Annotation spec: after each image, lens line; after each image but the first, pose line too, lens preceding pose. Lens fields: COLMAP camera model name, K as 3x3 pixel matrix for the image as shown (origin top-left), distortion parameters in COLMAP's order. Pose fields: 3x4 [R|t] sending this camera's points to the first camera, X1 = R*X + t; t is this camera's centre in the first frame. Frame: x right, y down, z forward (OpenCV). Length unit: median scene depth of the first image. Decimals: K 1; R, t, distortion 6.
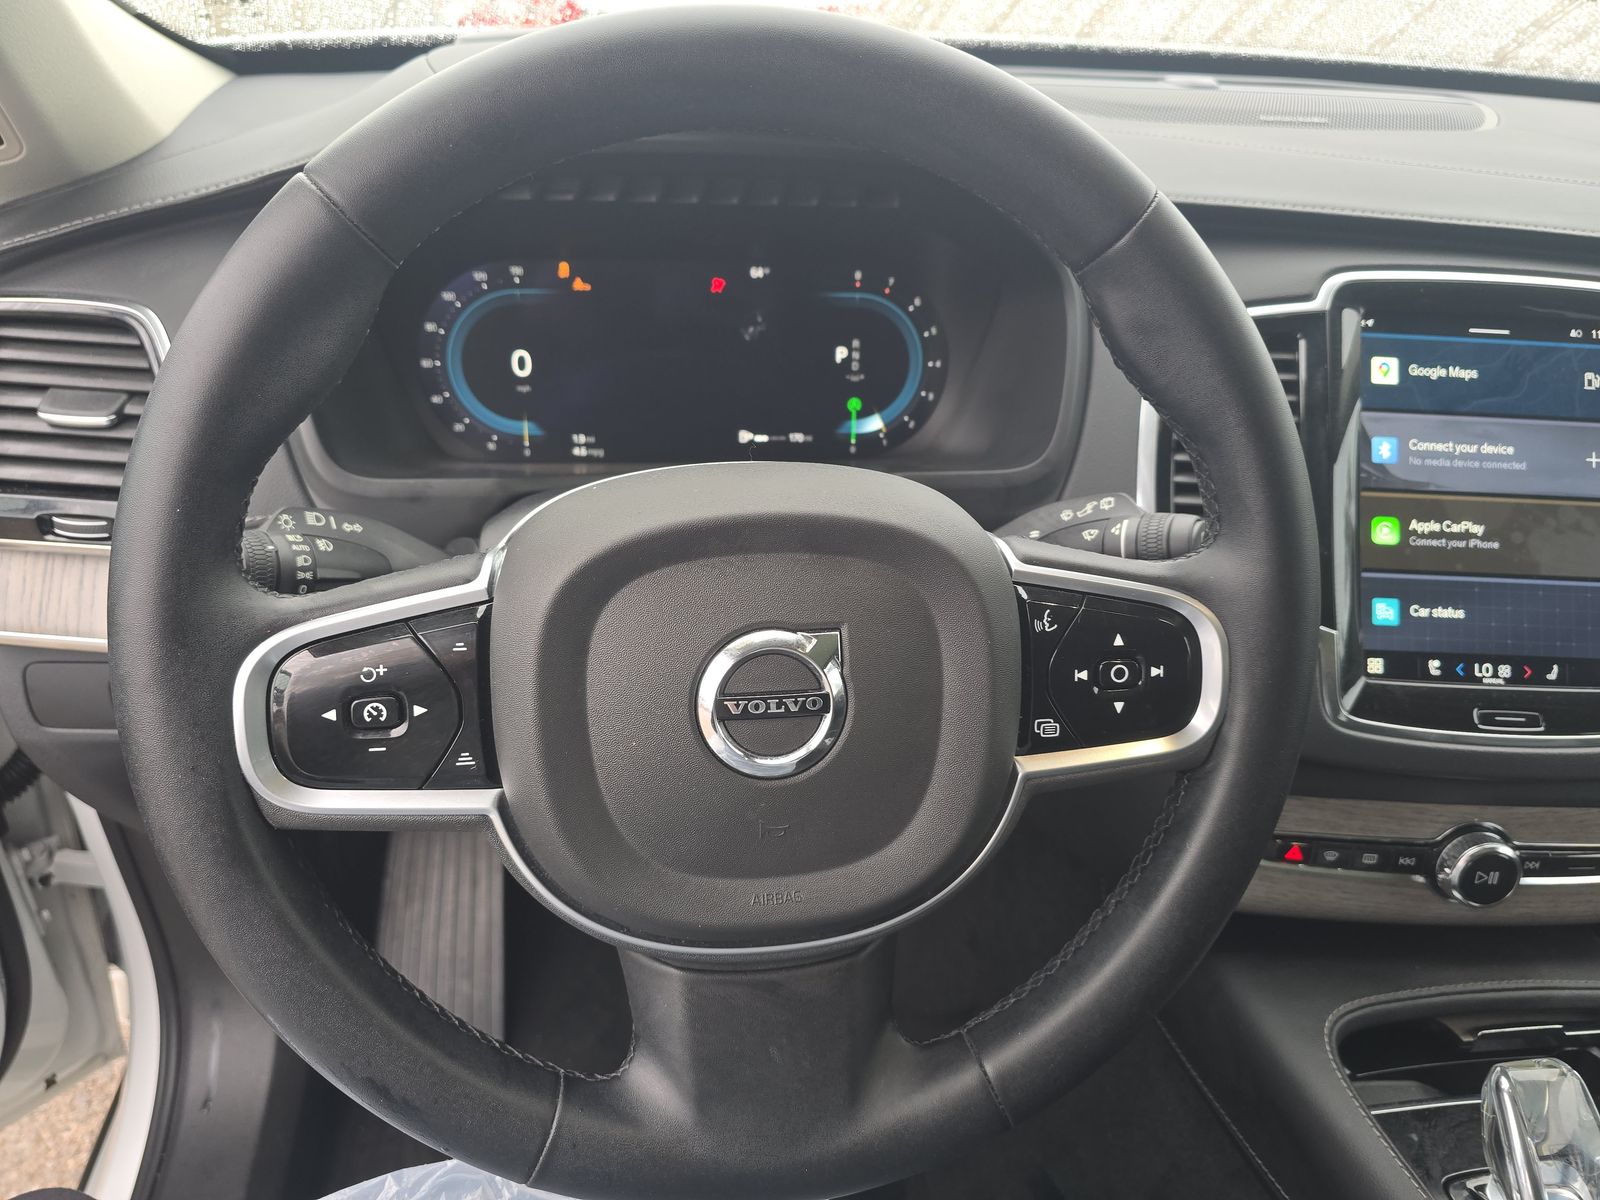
lens RADIAL K [[1098.8, 0, 790.9], [0, 1098.8, 597.7], [0, 0, 1]] dist [0.035319, -0.050080]
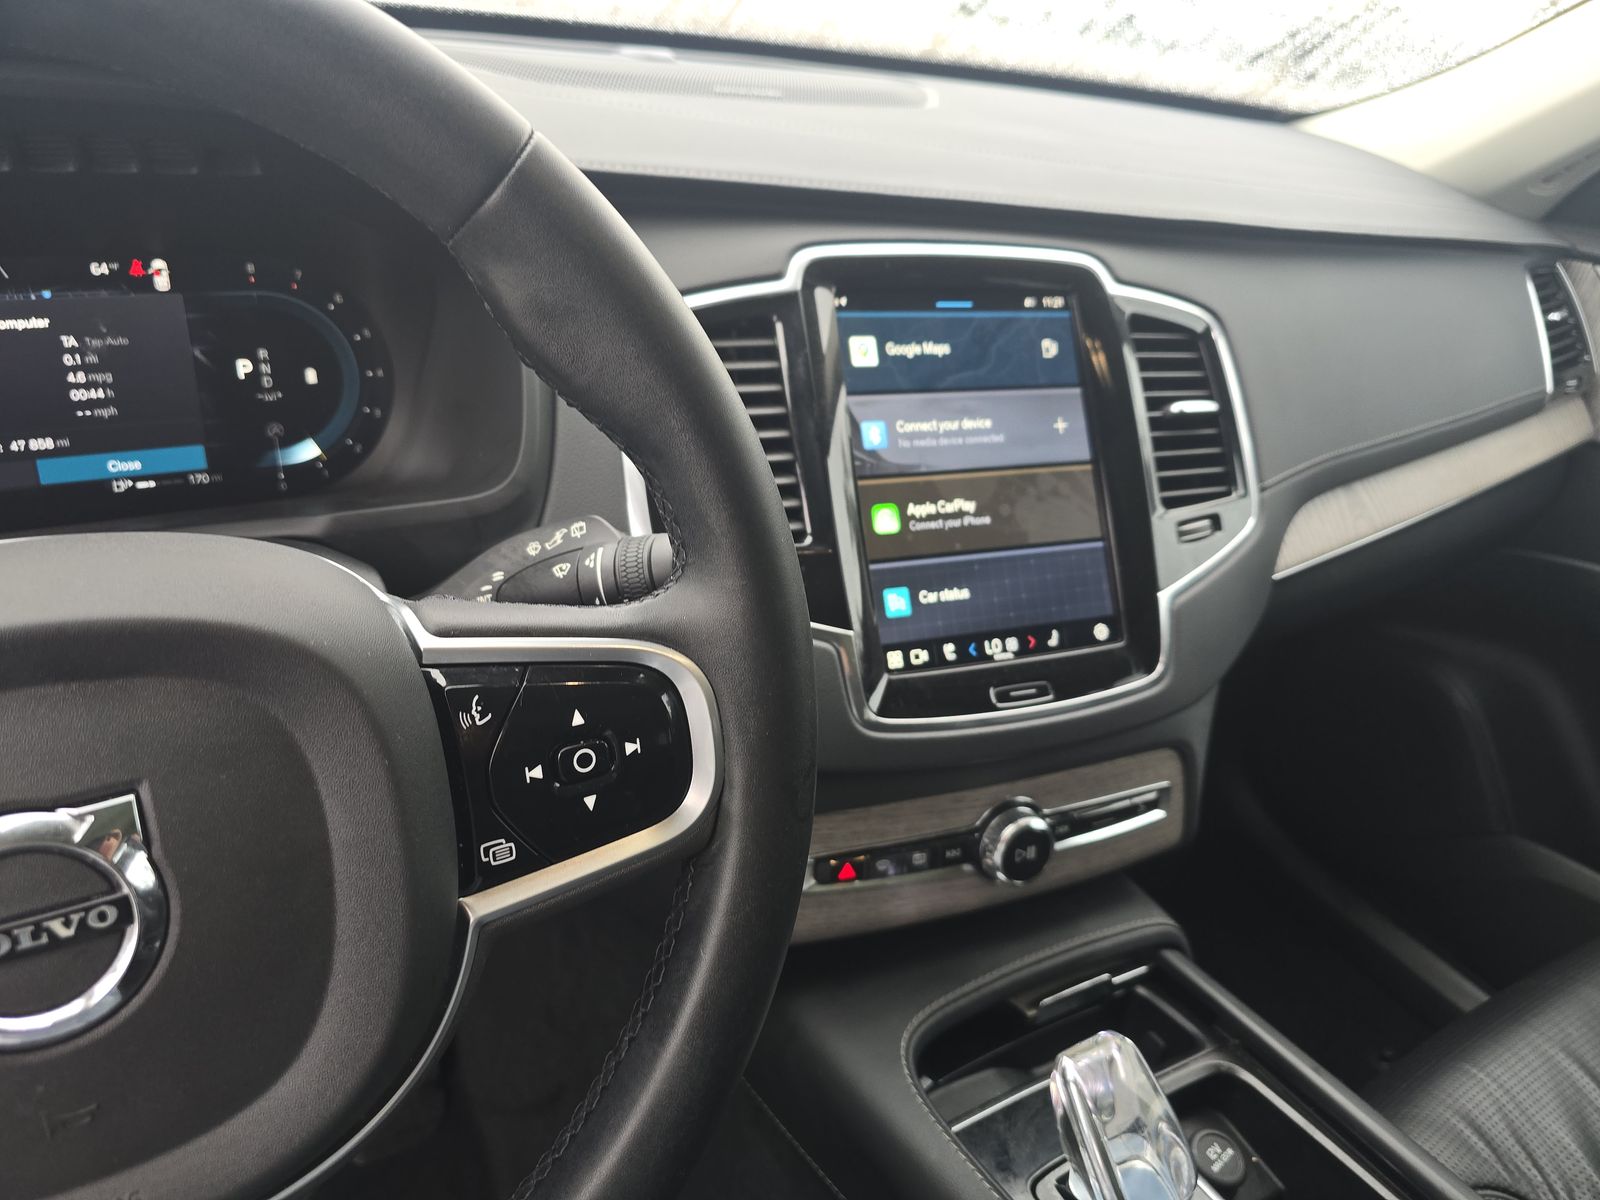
lens RADIAL K [[1098.8, 0, 790.9], [0, 1098.8, 597.7], [0, 0, 1]] dist [0.035319, -0.050080]
pose [[0.922831, -0.139143, 0.359196, 0.110945], [0.138784, 0.989957, 0.026925, -0.029731], [-0.359335, 0.025004, 0.932874, 0.144633]]
